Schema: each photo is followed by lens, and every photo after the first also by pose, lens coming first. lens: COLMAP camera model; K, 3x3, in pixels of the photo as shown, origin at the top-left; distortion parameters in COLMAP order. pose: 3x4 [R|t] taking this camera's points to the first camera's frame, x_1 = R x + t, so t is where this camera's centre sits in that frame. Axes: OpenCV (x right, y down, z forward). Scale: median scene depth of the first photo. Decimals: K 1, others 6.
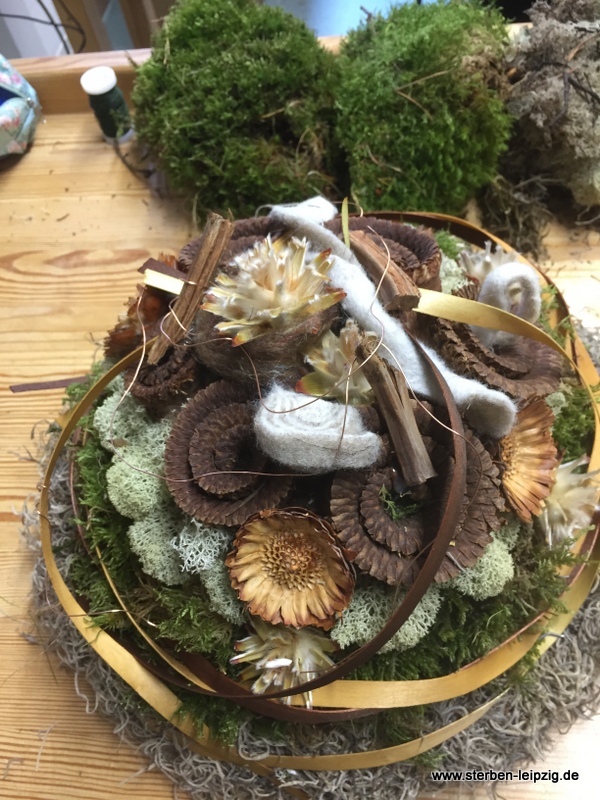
lens RADIAL K [[696.9, 0, 301.0], [0, 696.9, 406.3], [0, 0, 1]] dist [0.104319, -0.183640]
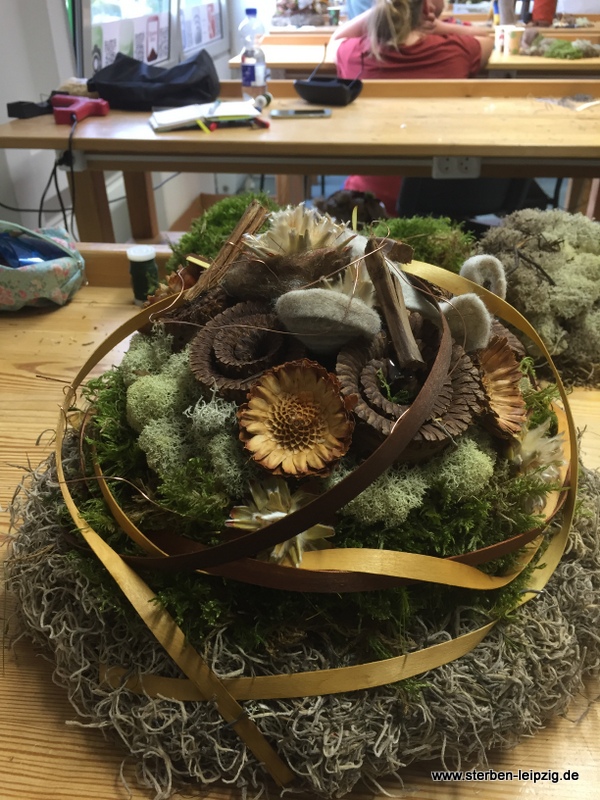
lens RADIAL K [[696.9, 0, 301.0], [0, 696.9, 406.3], [0, 0, 1]] dist [0.104319, -0.183640]
pose [[0.993763, 0.107355, 0.030175, -0.034276], [-0.082863, 0.891964, -0.444448, 0.569254], [-0.074629, 0.439175, 0.895296, -0.000905]]
